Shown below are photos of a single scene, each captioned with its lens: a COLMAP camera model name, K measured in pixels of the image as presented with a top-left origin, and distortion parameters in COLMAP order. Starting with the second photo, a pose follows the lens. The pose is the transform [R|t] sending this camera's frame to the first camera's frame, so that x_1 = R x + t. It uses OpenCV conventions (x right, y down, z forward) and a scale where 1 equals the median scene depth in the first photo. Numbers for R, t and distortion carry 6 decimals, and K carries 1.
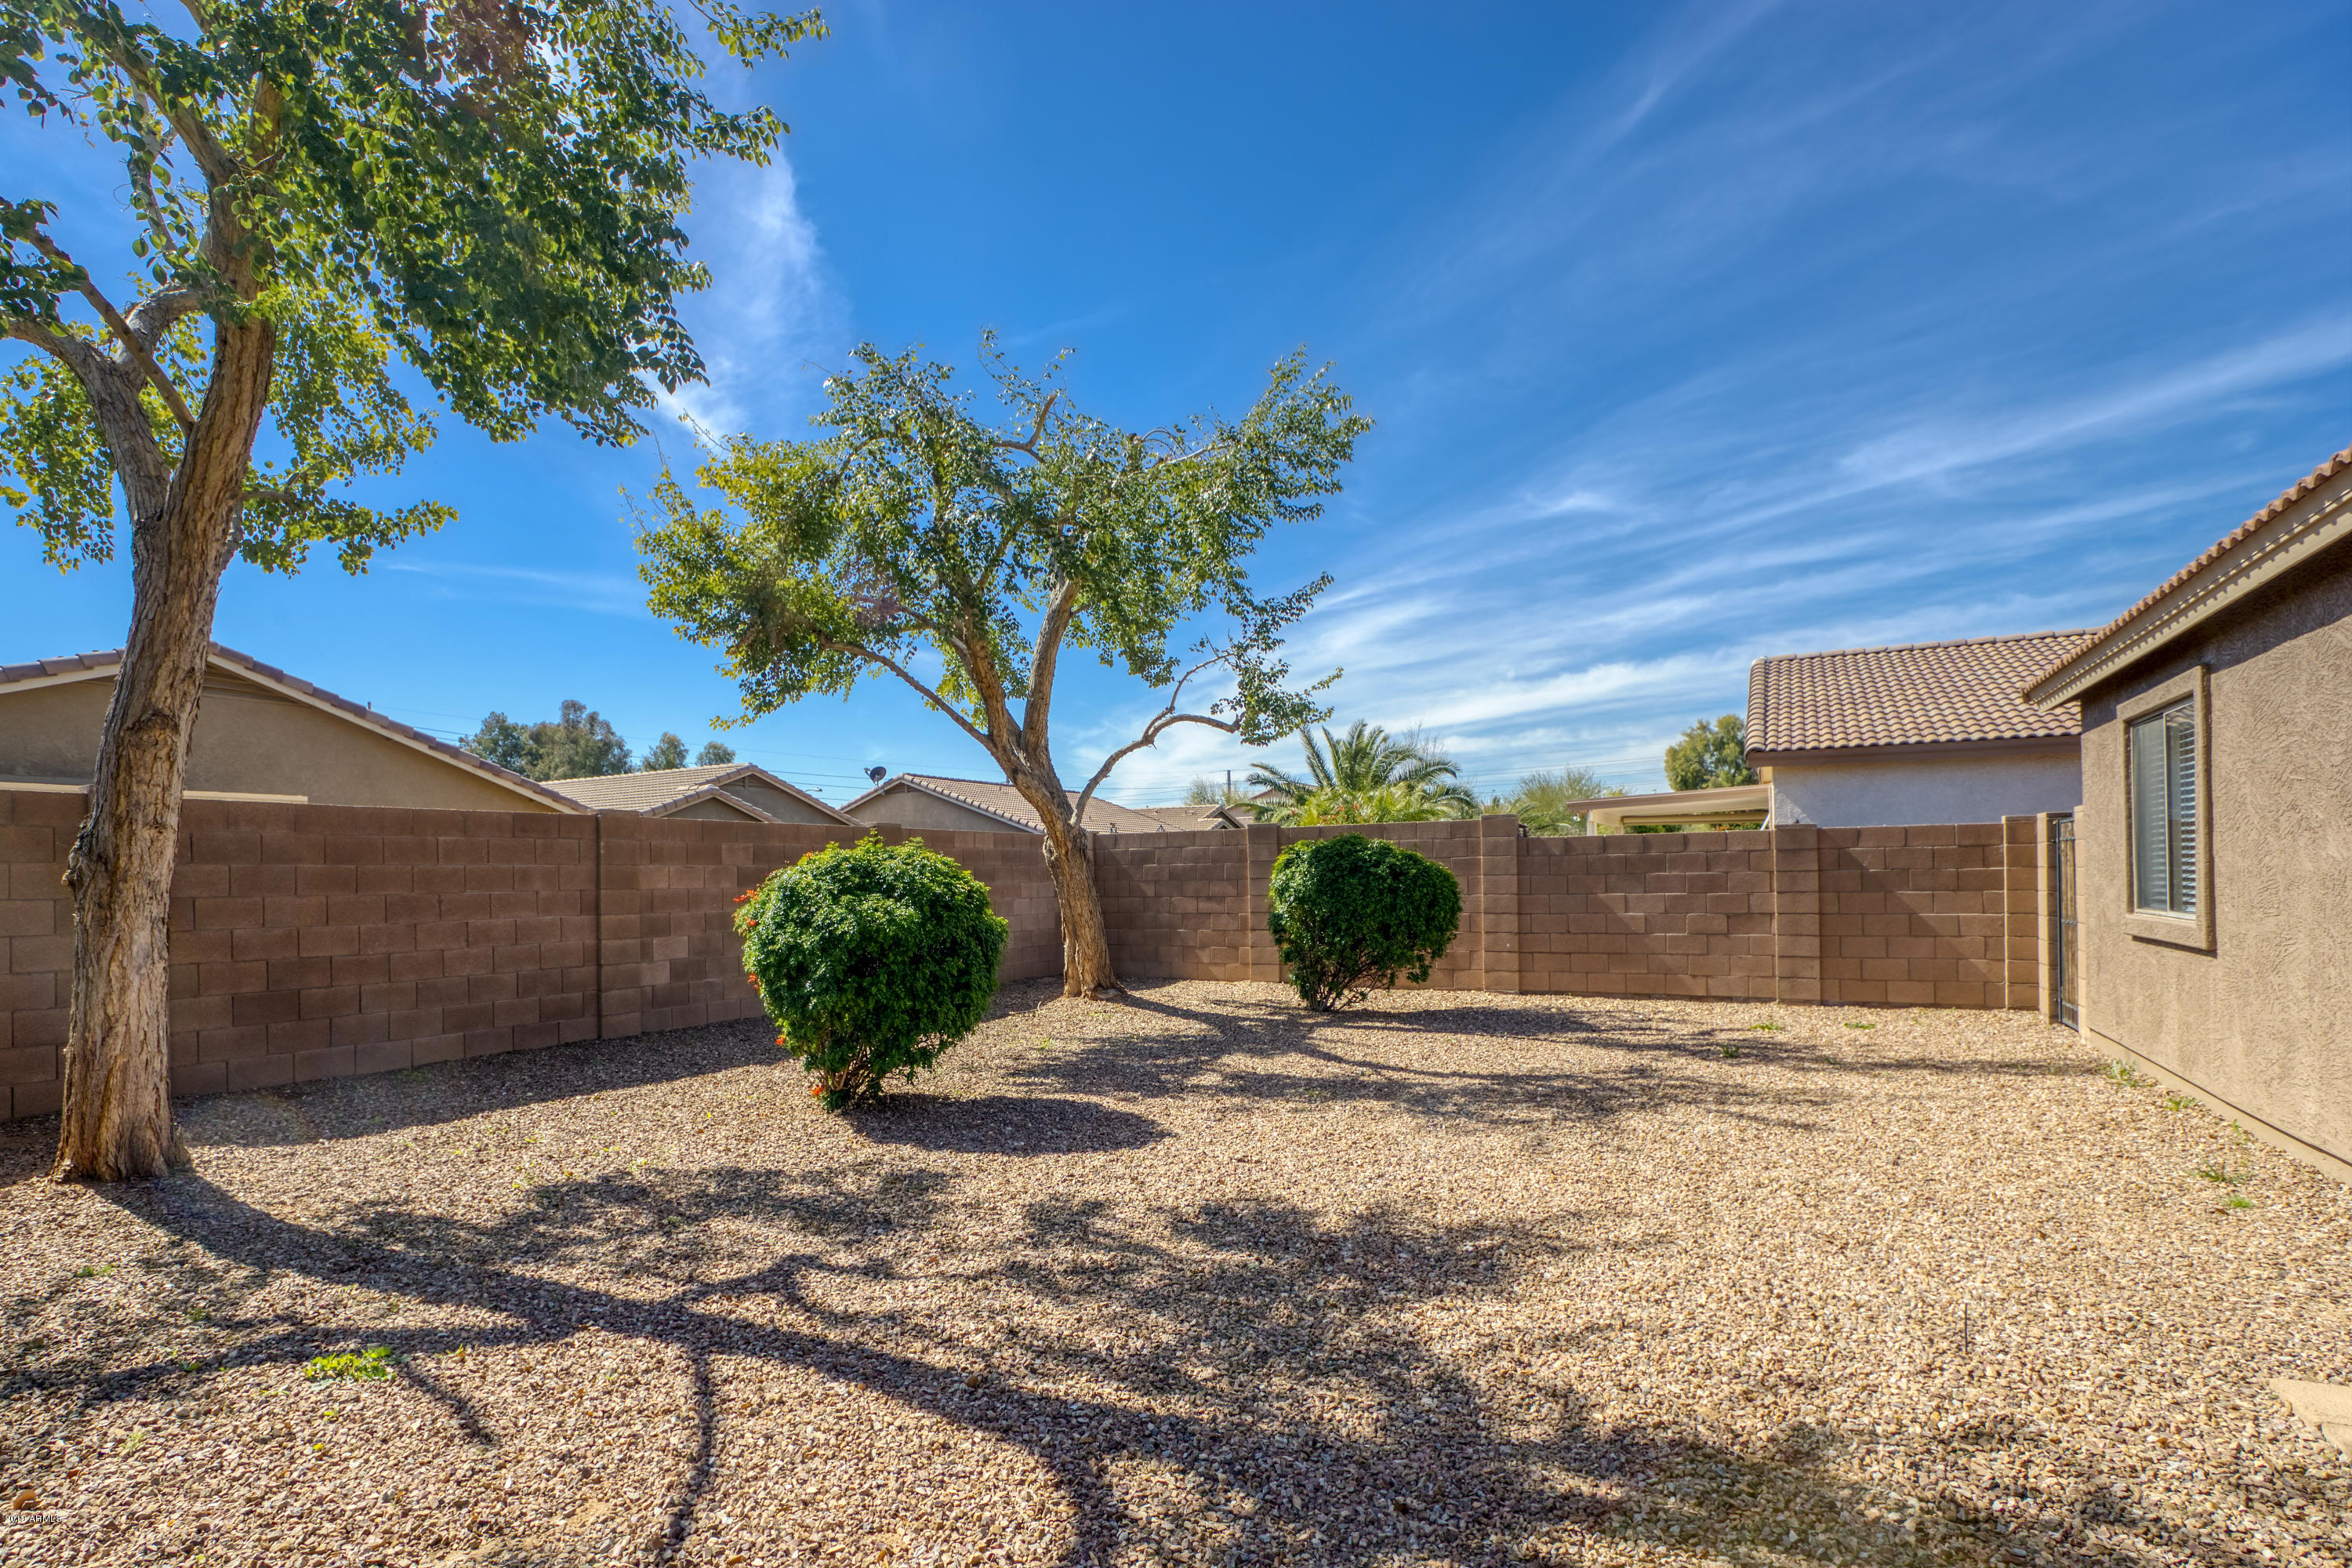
lens RADIAL K [[1234.8, 0, 1172.6], [0, 1234.8, 874.7], [0, 0, 1]] dist [-0.000831, -0.000479]
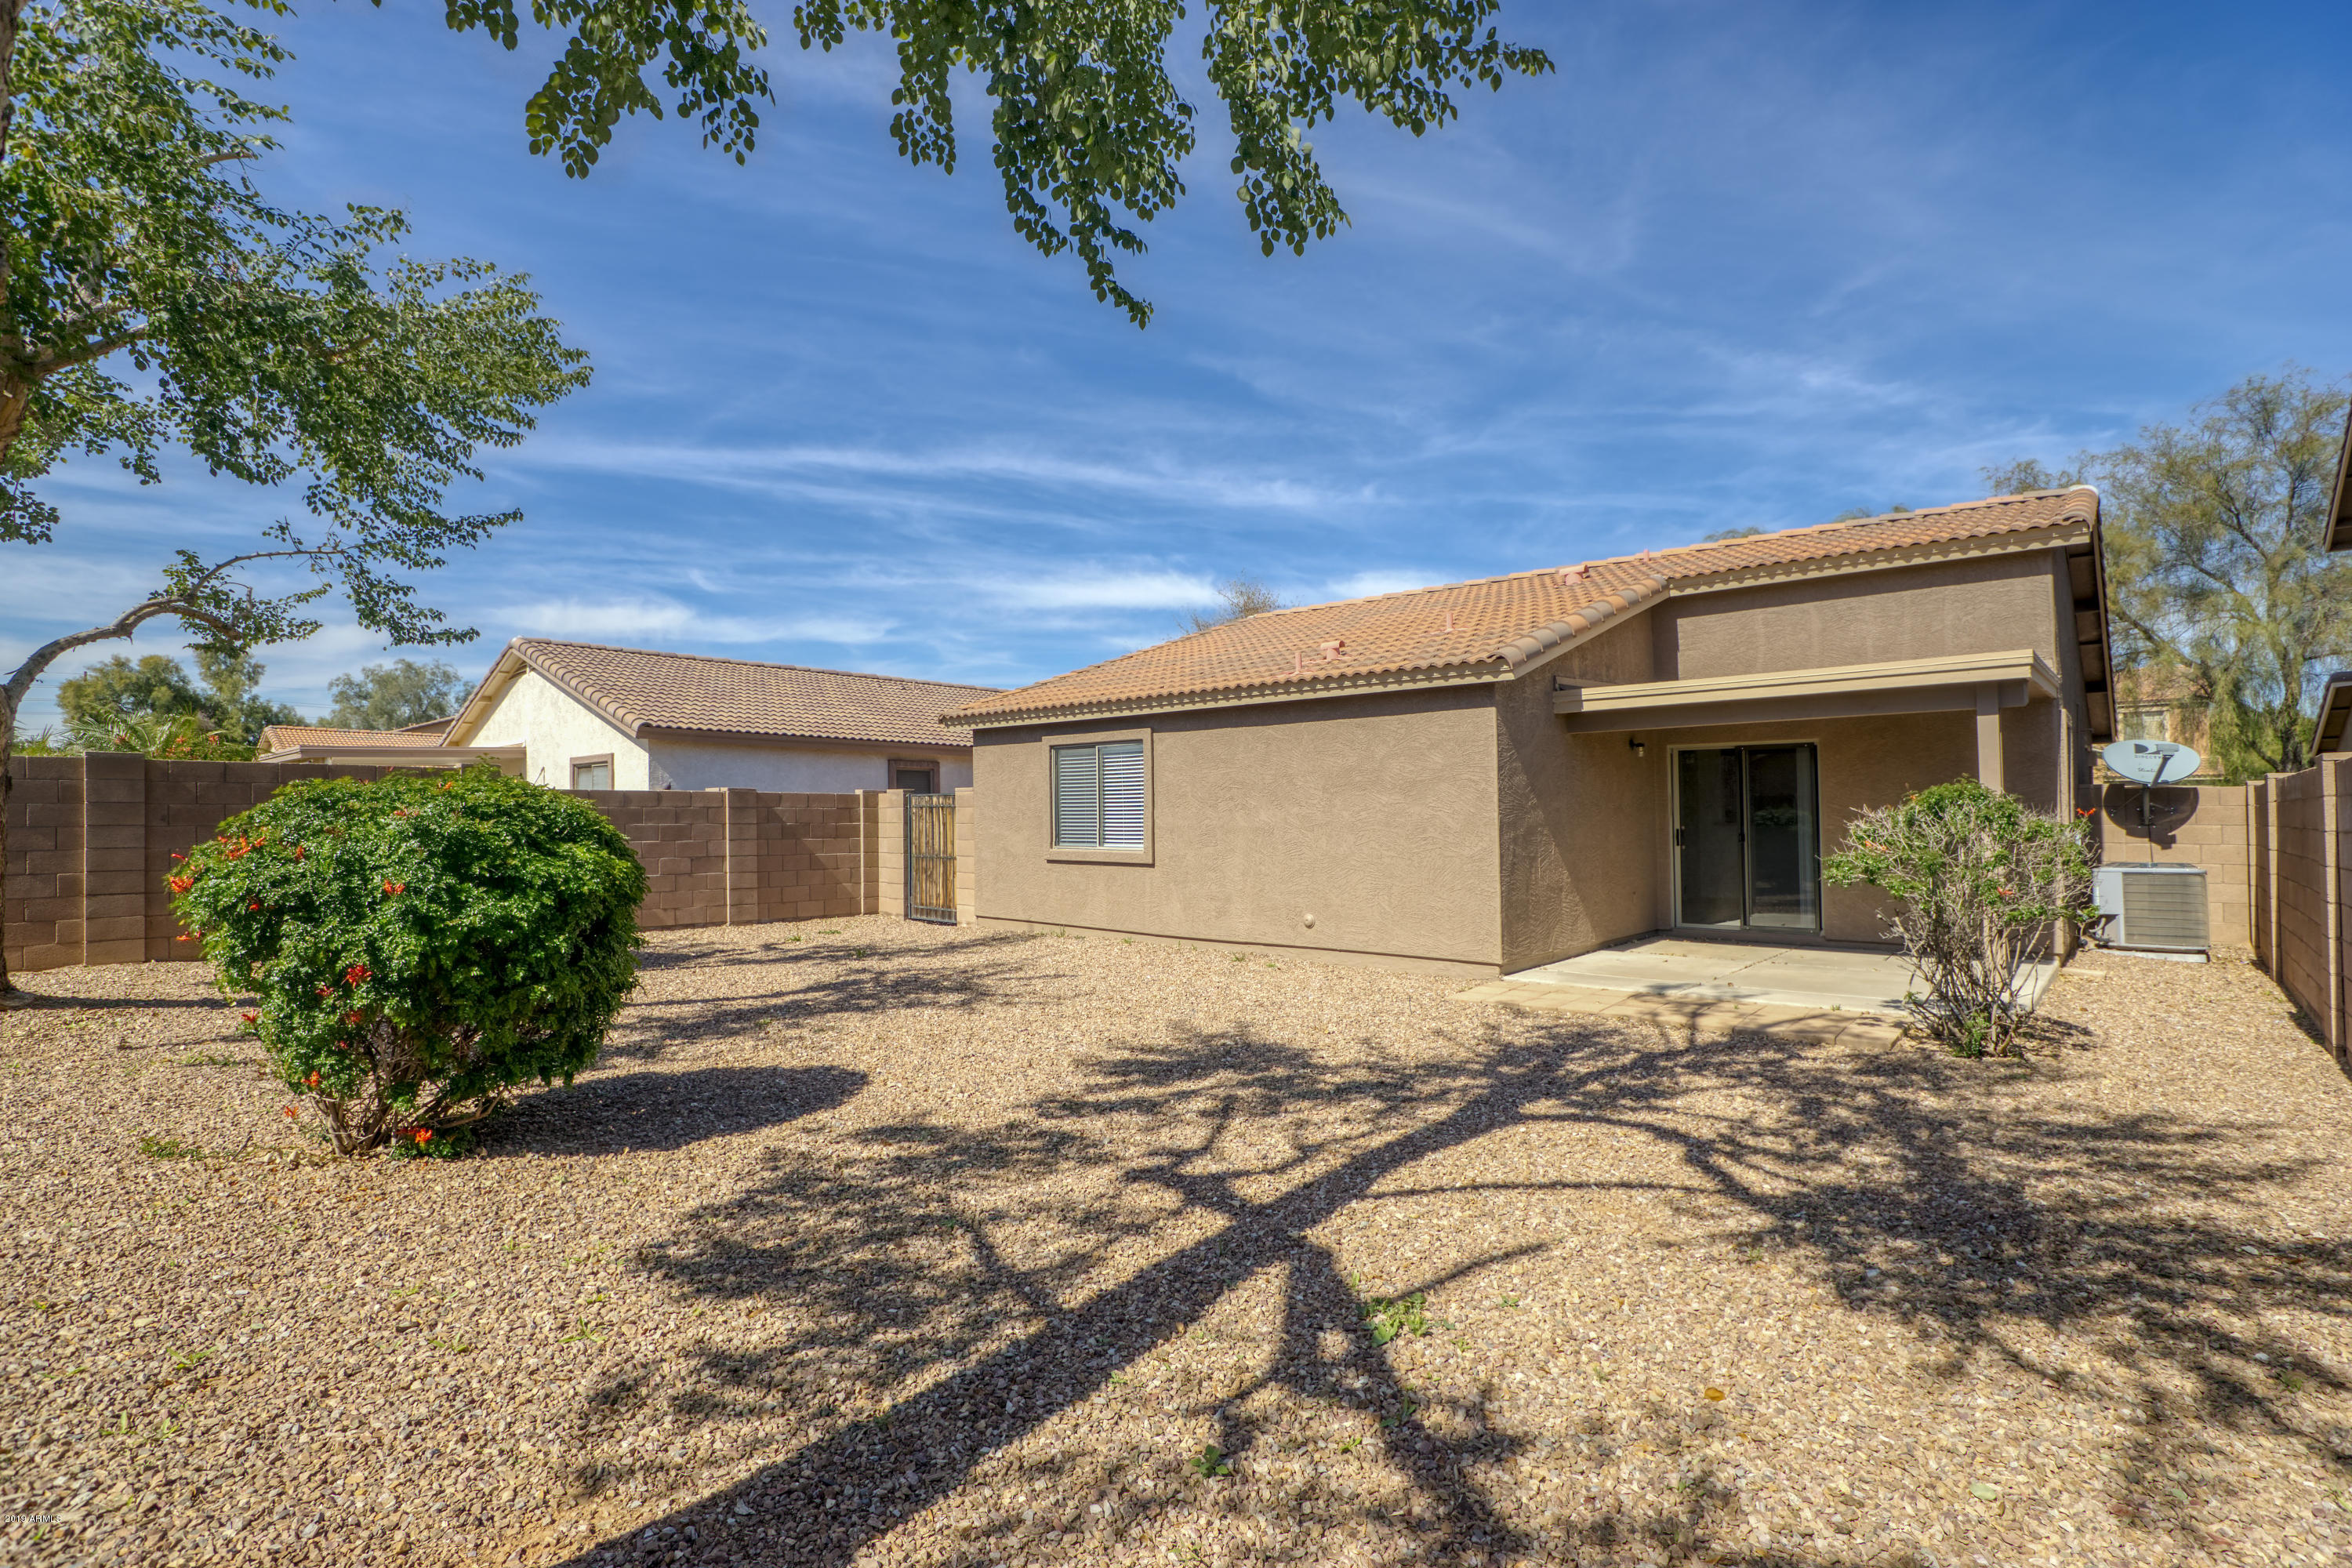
lens RADIAL K [[1012.3, 0, 1173.4], [0, 1012.3, 815.8], [0, 0, 1]] dist [-0.058572, -0.000027]
pose [[0.209271, 0.021713, 0.977617, -1.194675], [-0.001157, 0.999758, -0.021957, 0.027942], [-0.977857, 0.003464, 0.209246, 0.835567]]
